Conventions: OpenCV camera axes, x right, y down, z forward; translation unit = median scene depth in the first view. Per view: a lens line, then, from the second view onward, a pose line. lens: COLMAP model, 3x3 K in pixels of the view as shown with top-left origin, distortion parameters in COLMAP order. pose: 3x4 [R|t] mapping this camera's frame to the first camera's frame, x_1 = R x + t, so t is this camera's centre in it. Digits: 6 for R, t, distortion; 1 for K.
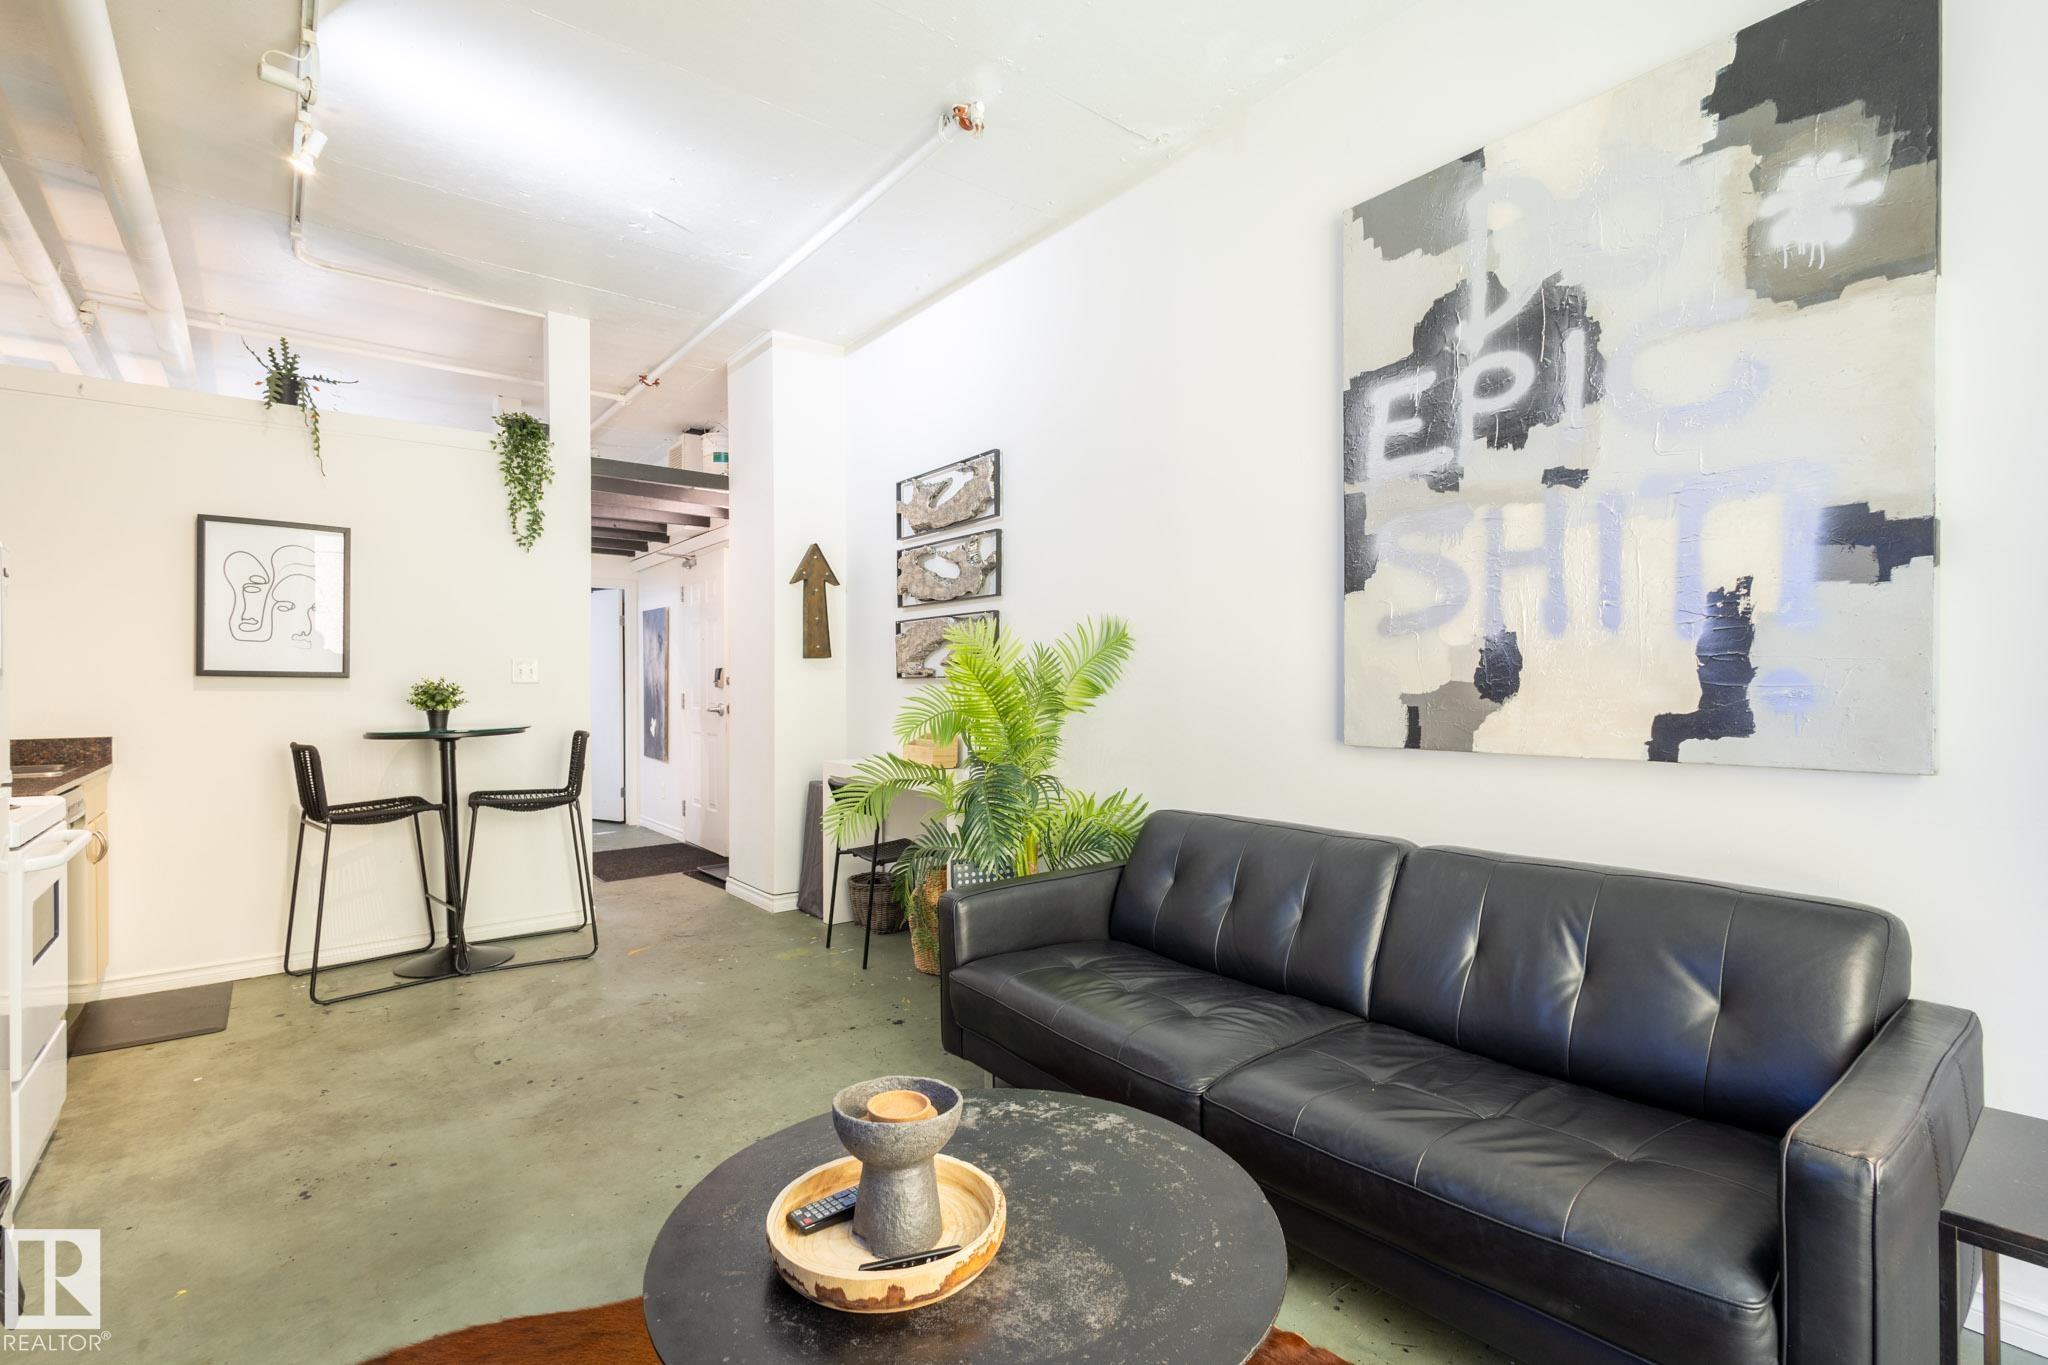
lens RADIAL K [[945.9, 0, 1020.2], [0, 945.9, 690.4], [0, 0, 1]] dist [0.023388, -0.009085]
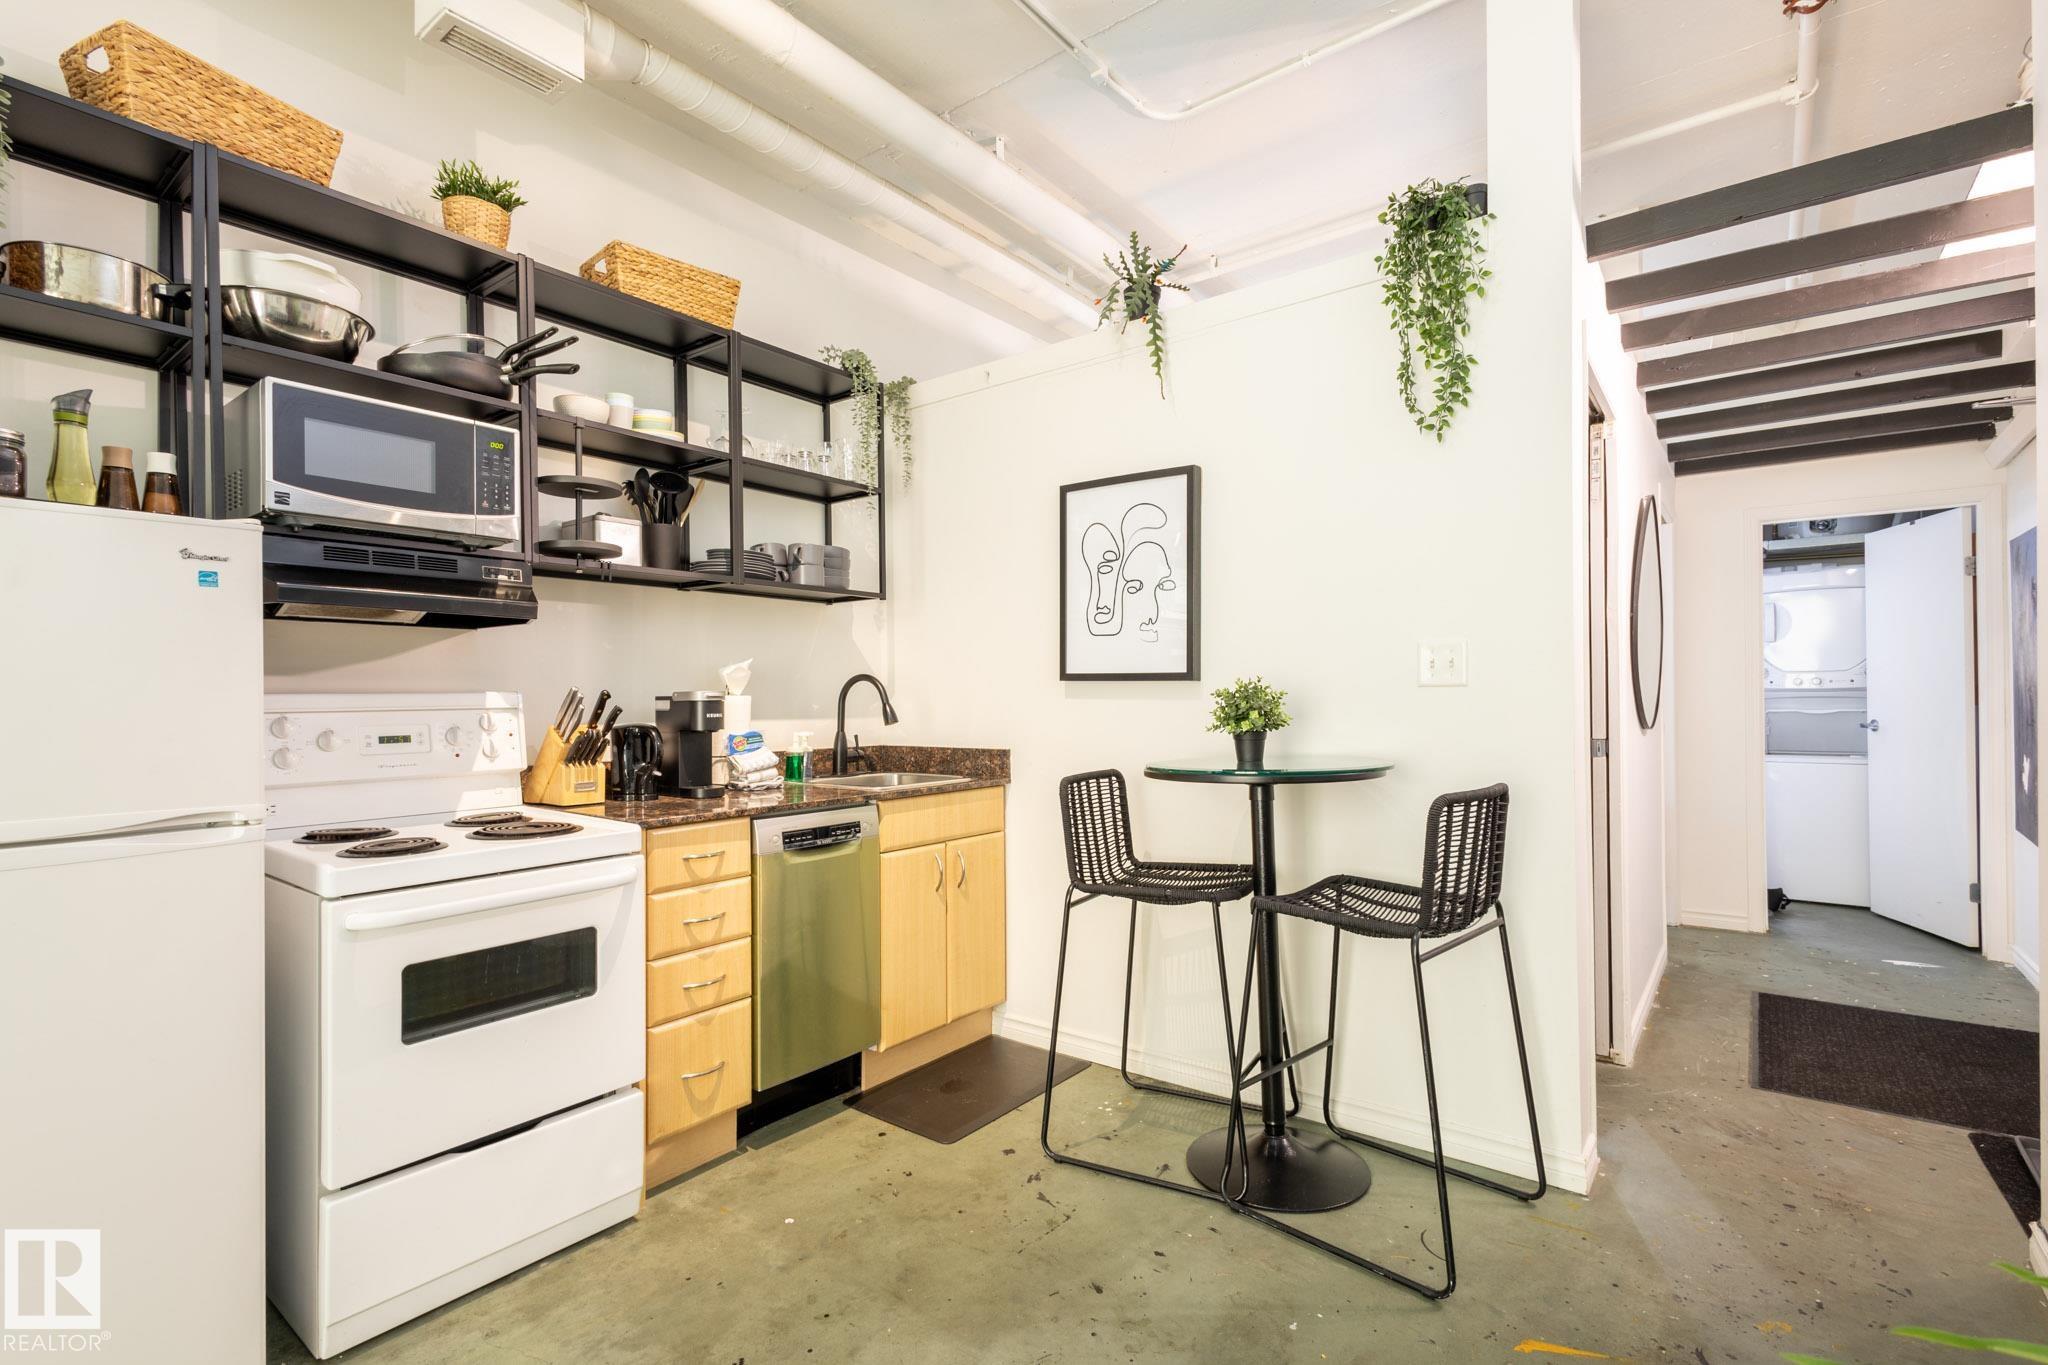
lens RADIAL K [[945.9, 0, 1020.2], [0, 945.9, 690.4], [0, 0, 1]] dist [0.023388, -0.009085]
pose [[0.247056, -0.003294, -0.968996, -0.067713], [-0.001821, 0.999991, -0.003864, -0.003123], [0.969000, 0.002719, 0.247047, 0.720018]]
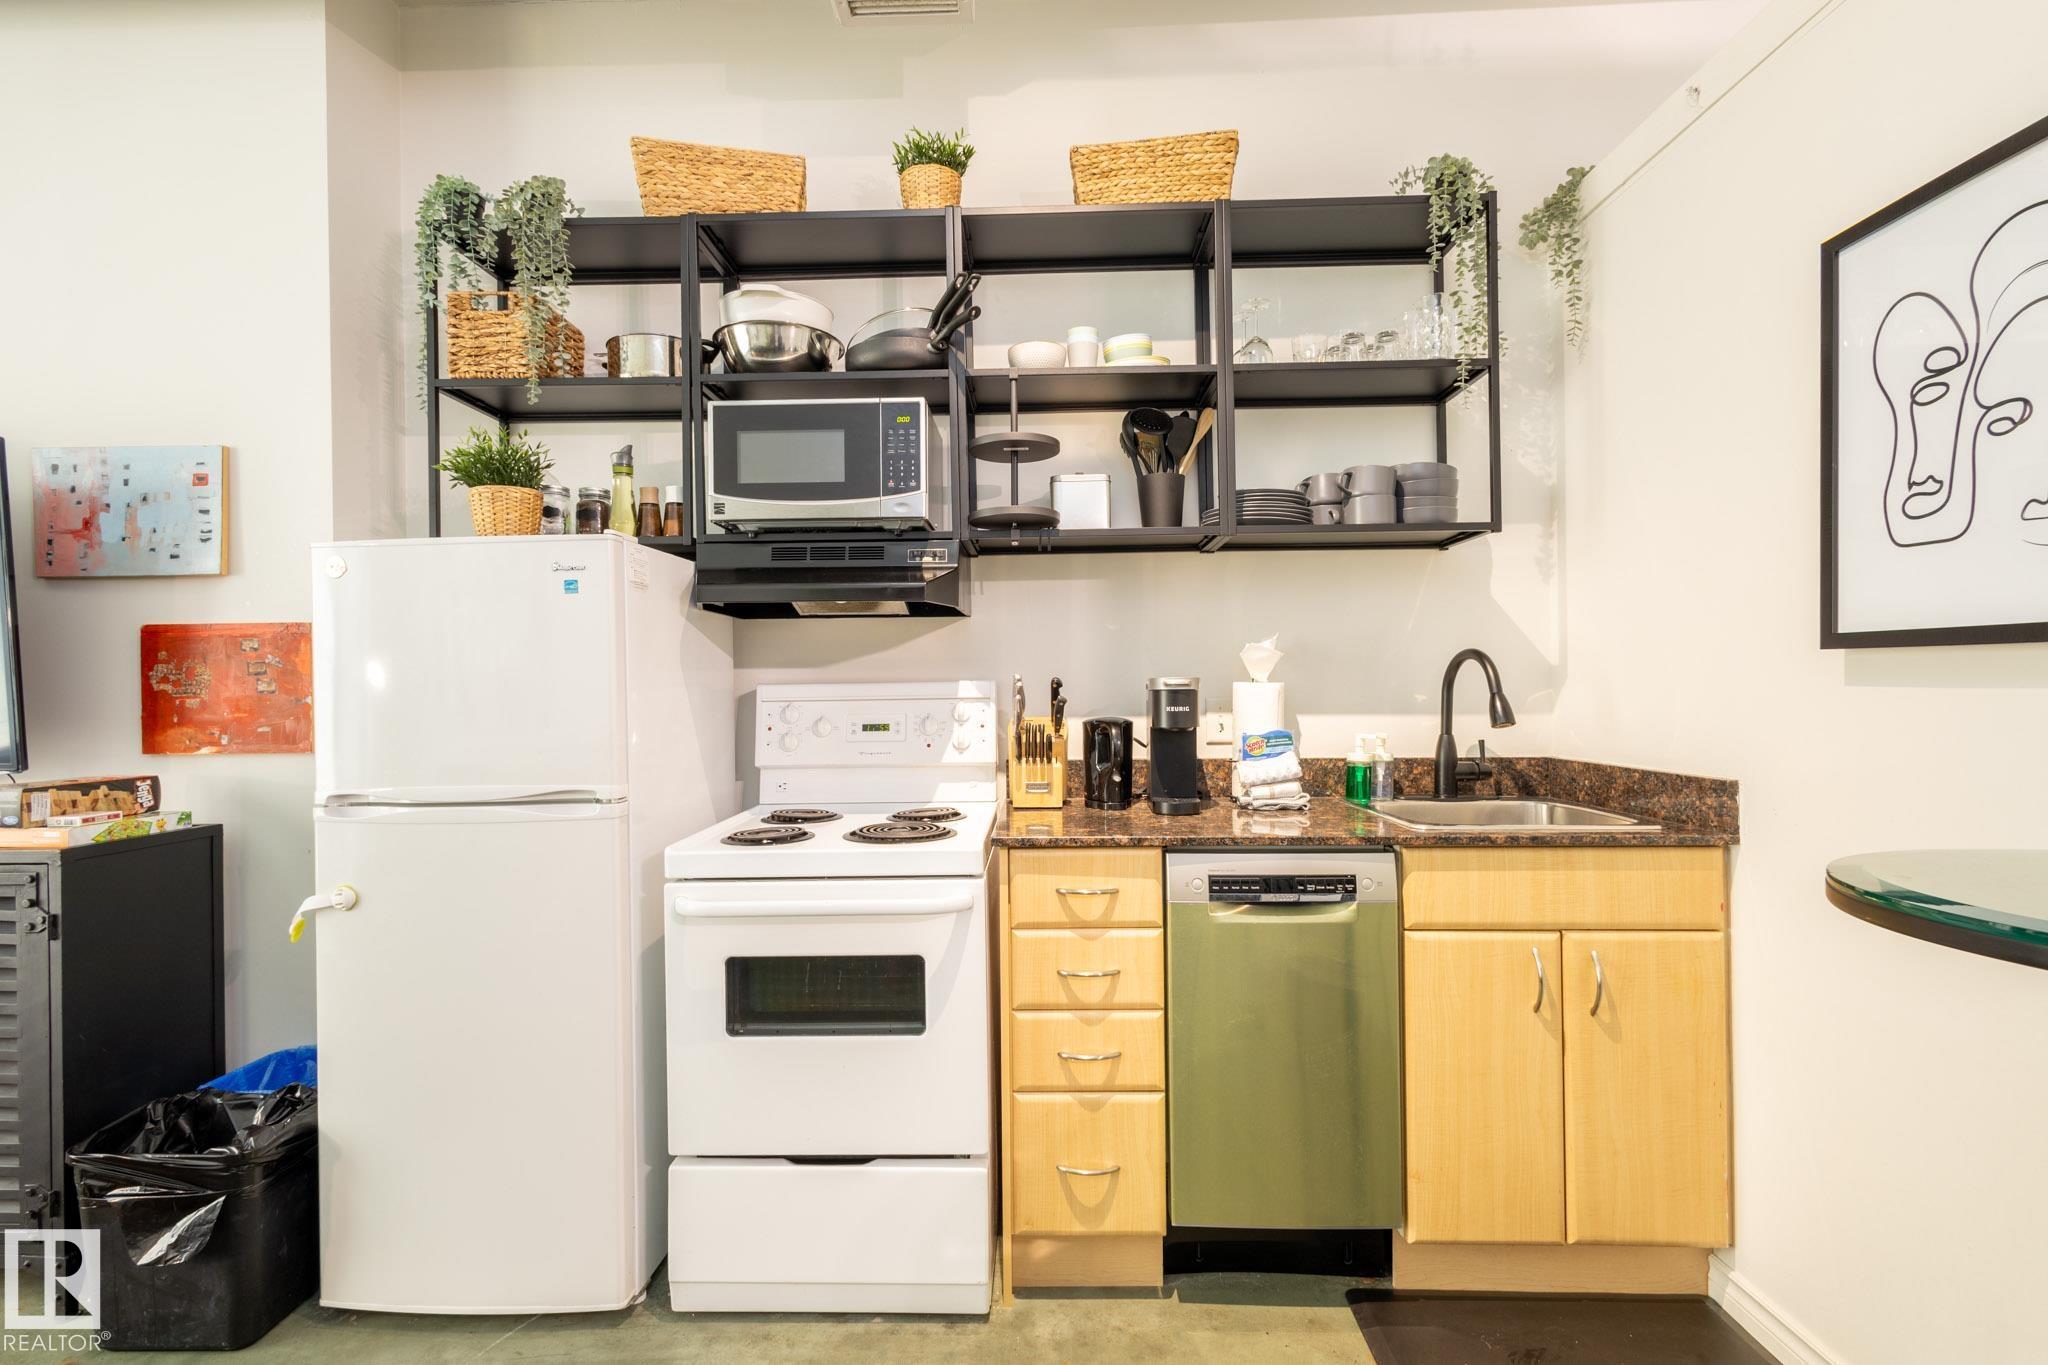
lens RADIAL K [[945.2, 0, 1020.9], [0, 945.2, 688.2], [0, 0, 1]] dist [0.017512, -0.007232]
pose [[-0.636069, 0.011794, -0.771542, -0.316321], [0.007541, 0.999930, 0.009068, -0.004263], [0.771595, -0.000050, -0.636114, 0.938366]]
